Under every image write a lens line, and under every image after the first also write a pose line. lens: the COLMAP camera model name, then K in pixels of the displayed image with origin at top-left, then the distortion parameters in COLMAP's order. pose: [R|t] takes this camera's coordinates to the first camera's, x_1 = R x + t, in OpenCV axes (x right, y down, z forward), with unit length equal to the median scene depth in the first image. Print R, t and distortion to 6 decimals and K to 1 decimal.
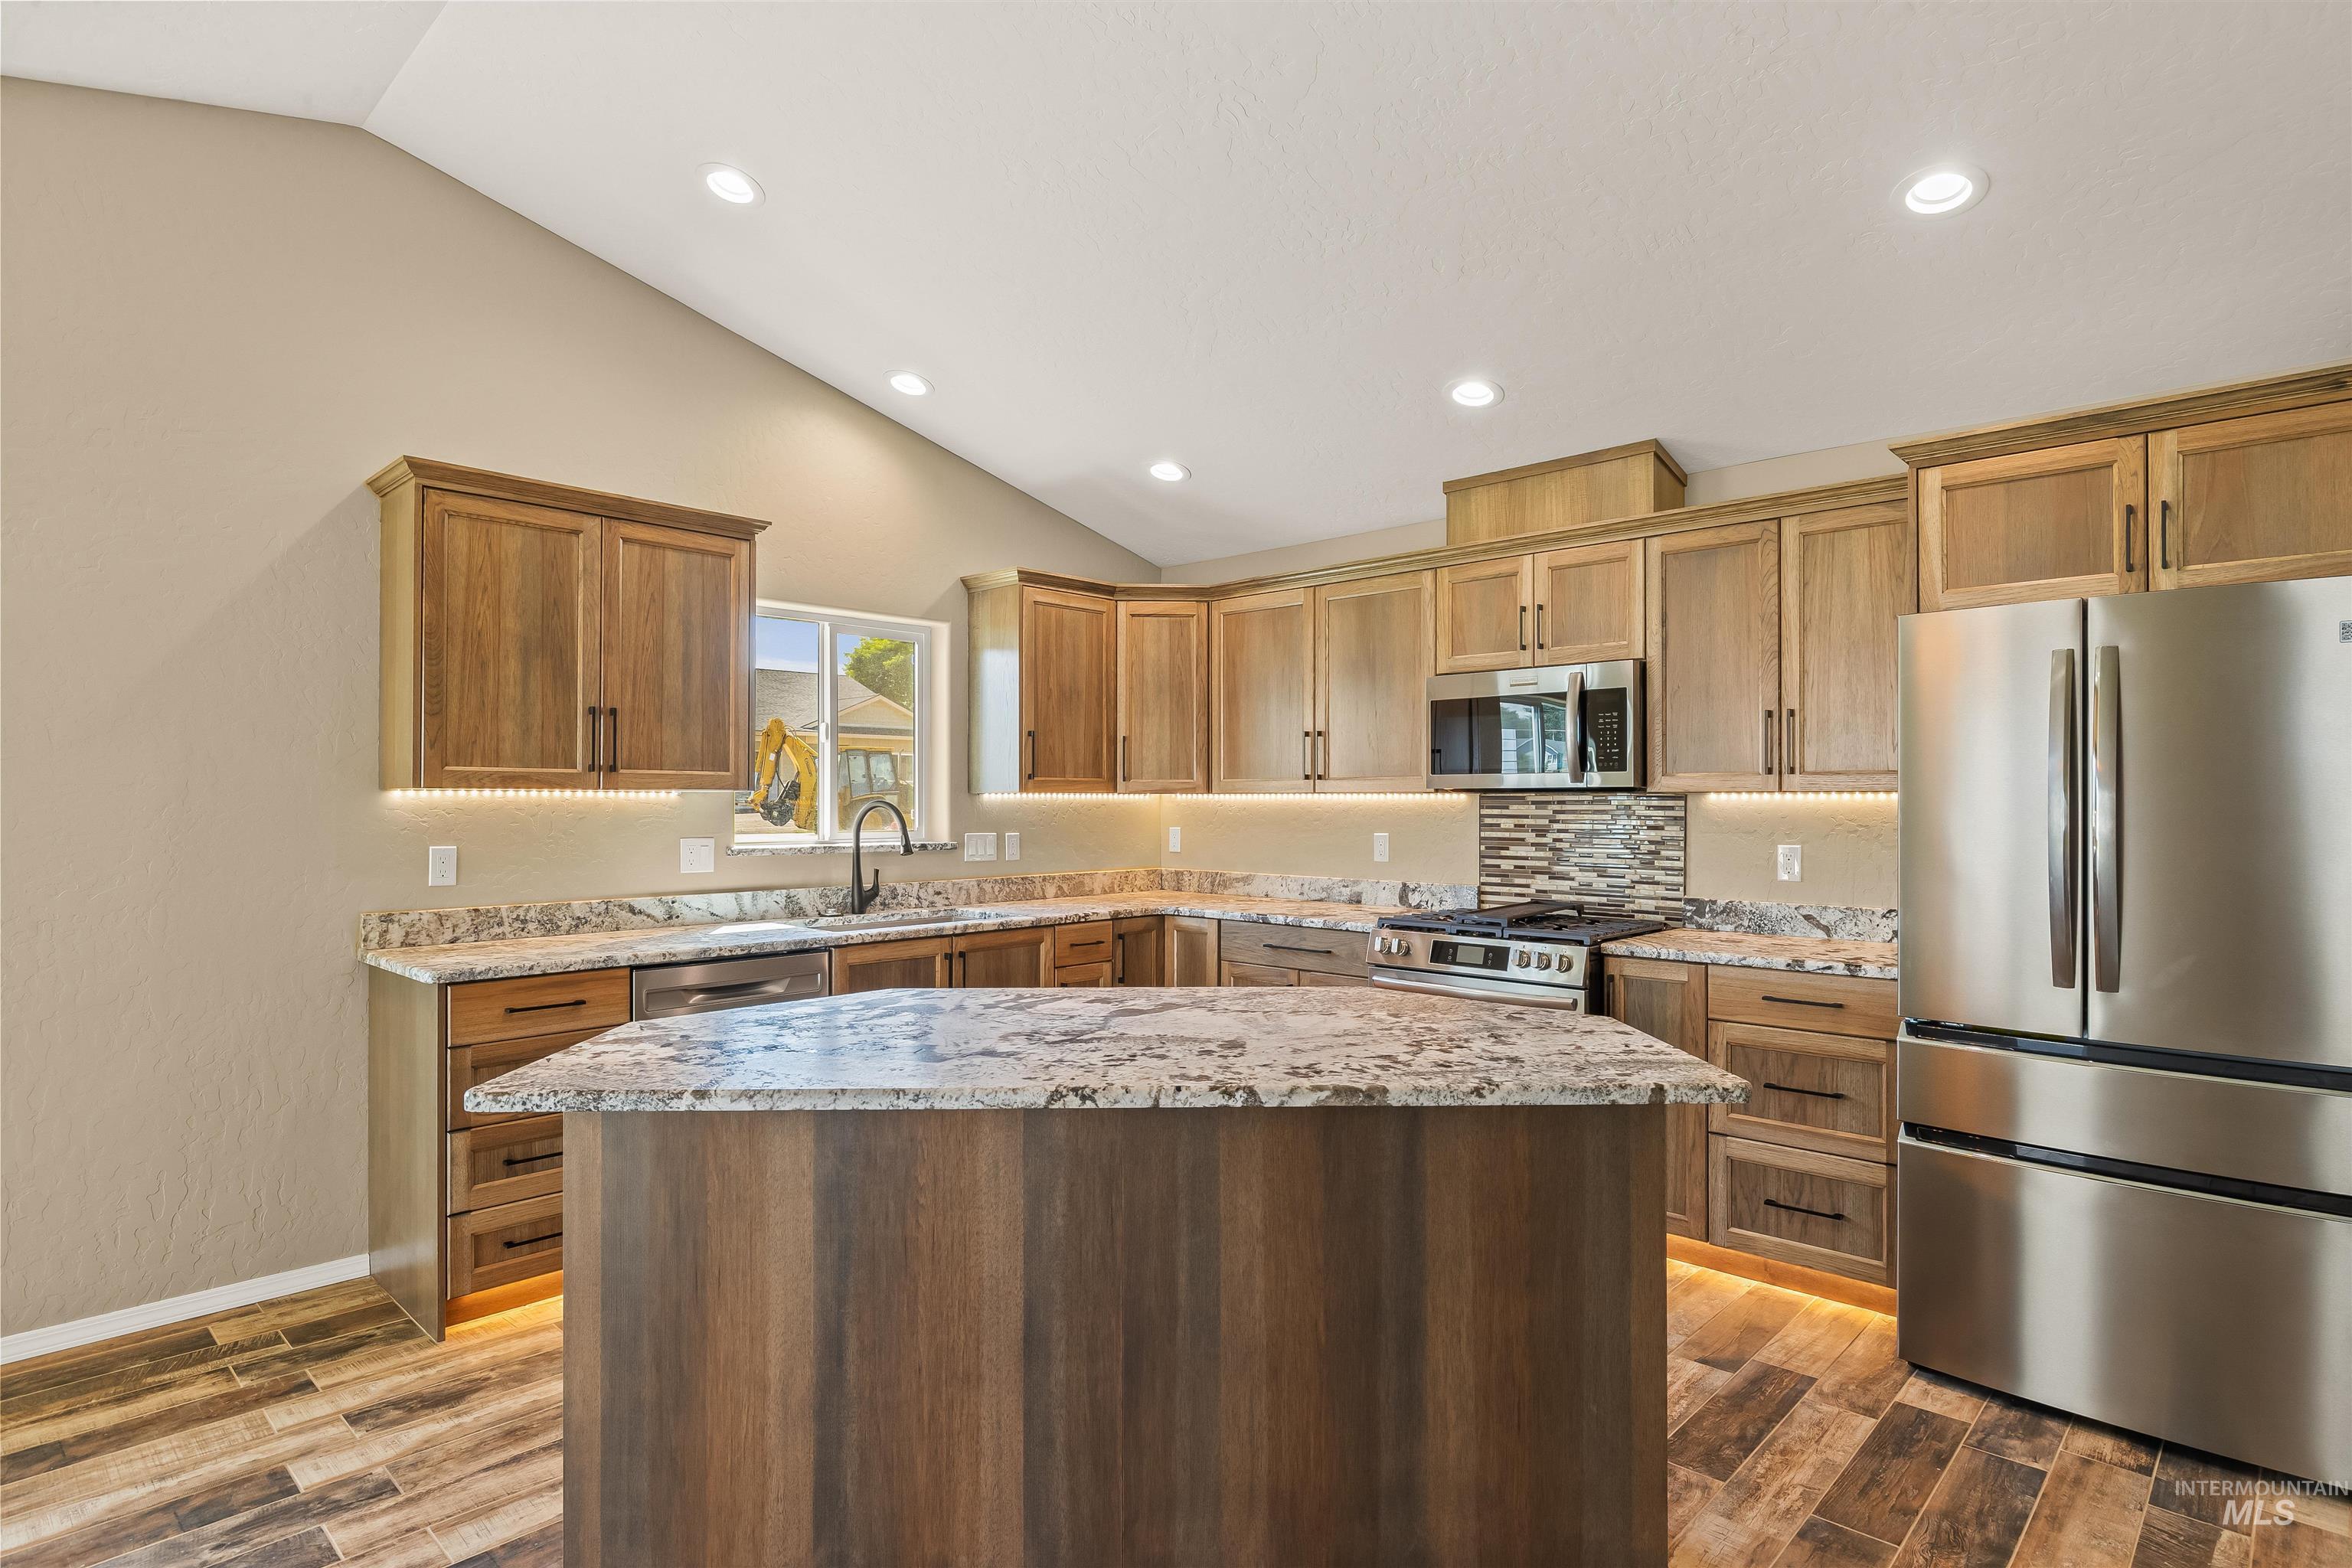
lens RADIAL K [[1200.0, 0, 1192.1], [0, 1200.0, 793.9], [0, 0, 1]] dist [-0.005577, -0.000661]
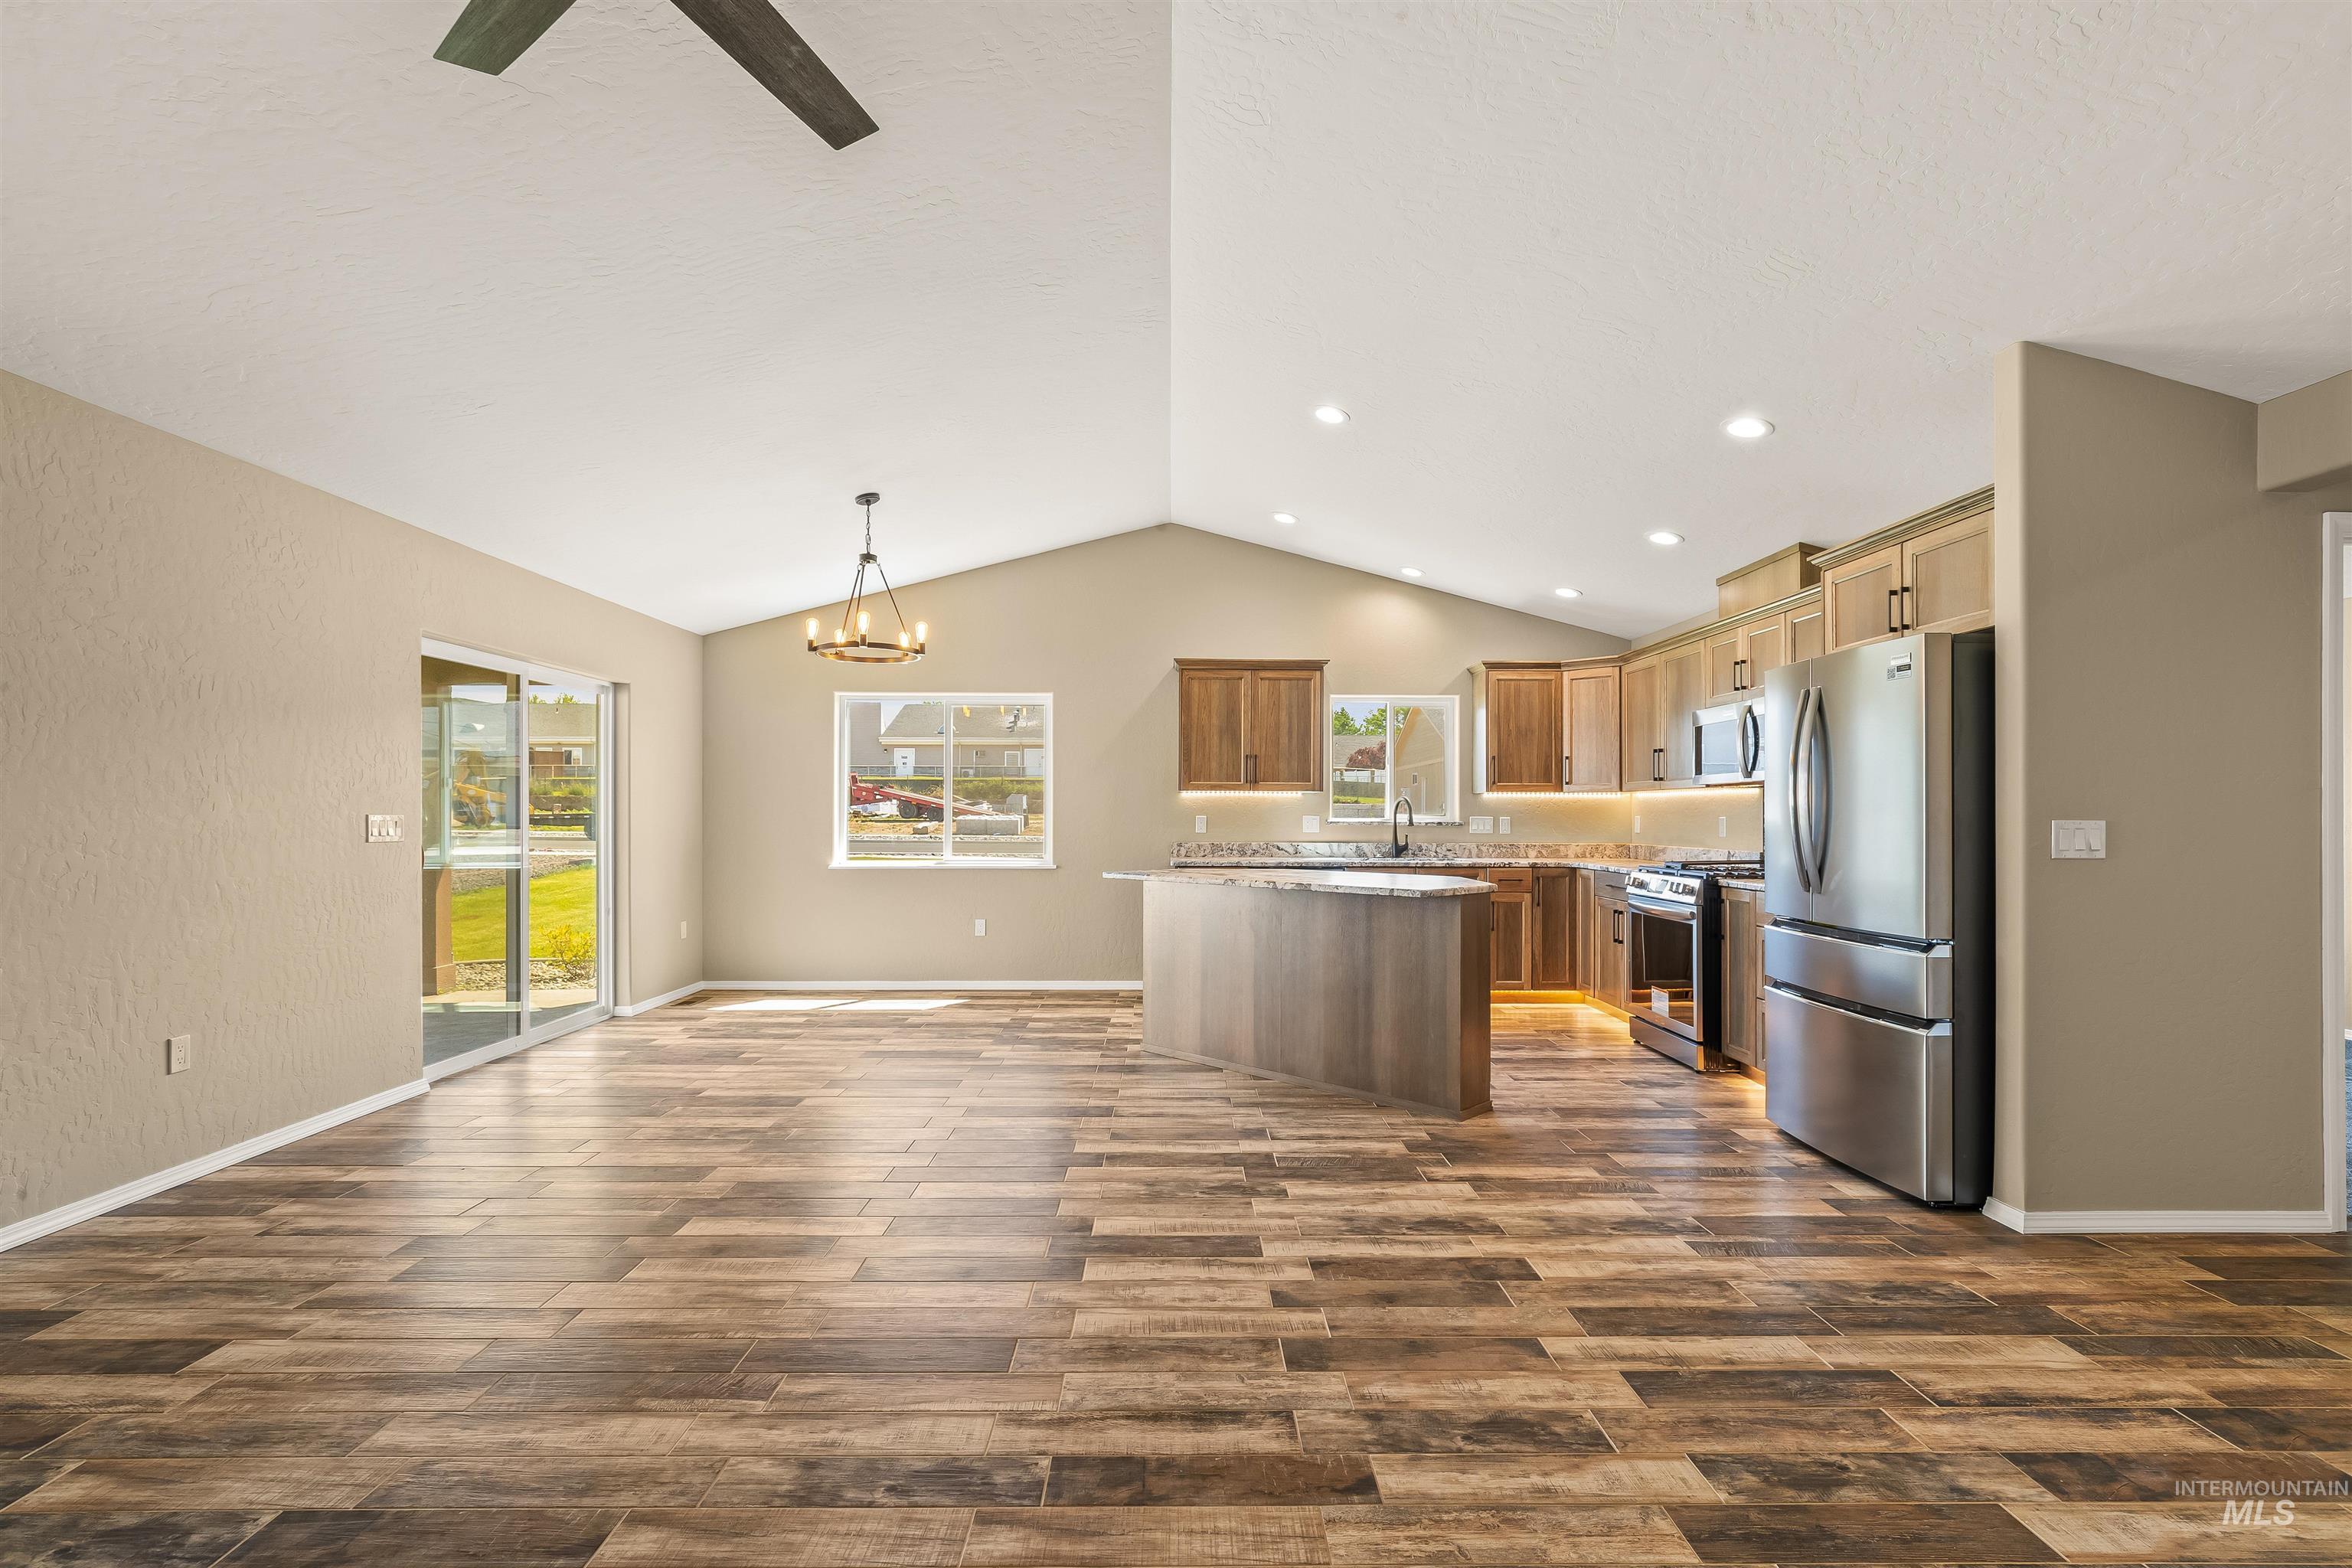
lens RADIAL K [[1061.2, 0, 1200.0], [0, 1061.2, 804.2], [0, 0, 1]] dist [-0.001483, 0.002008]
pose [[0.701071, -0.006412, -0.713063, 0.788994], [0.000776, 0.999966, -0.008230, 0.034306], [0.713091, 0.005216, 0.701052, -0.428962]]
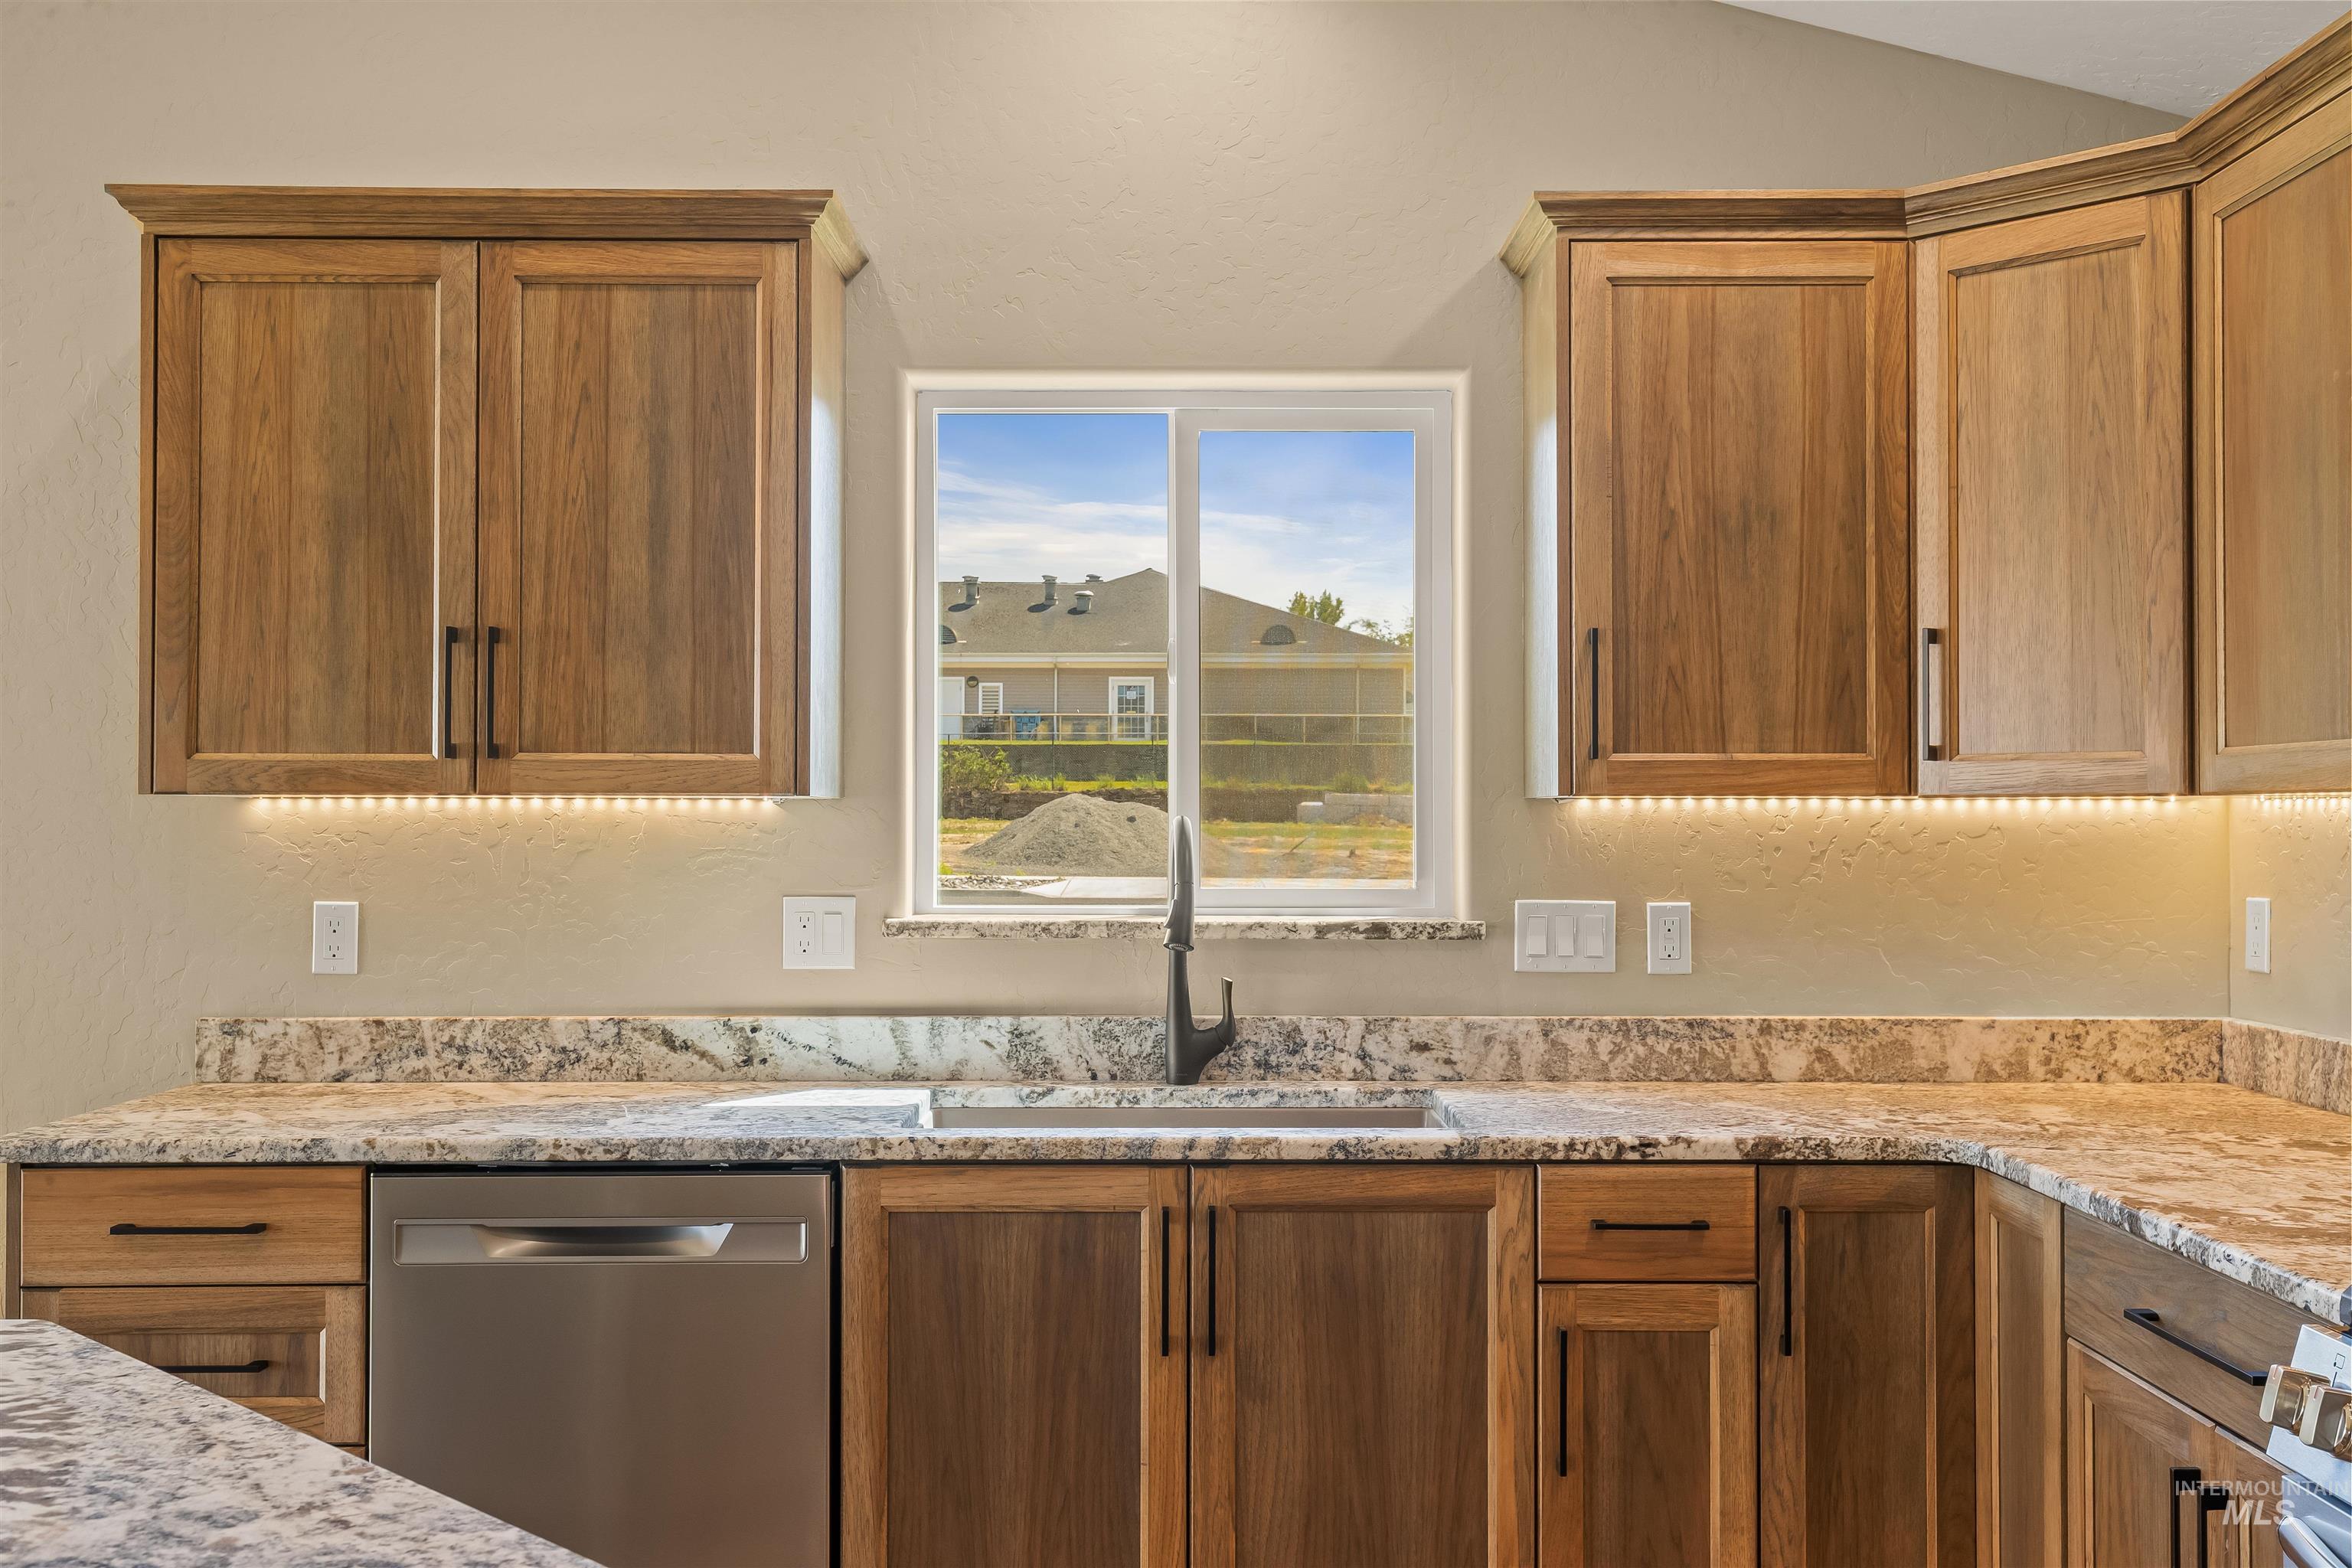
lens RADIAL K [[2294.5, 0, 1167.2], [0, 2294.5, 789.3], [0, 0, 1]] dist [0.025906, 0.000000]
pose [[0.687288, -0.007596, -0.726346, 0.355299], [0.004303, 0.999970, -0.006386, 0.001305], [0.726373, 0.001263, 0.687300, 0.507335]]
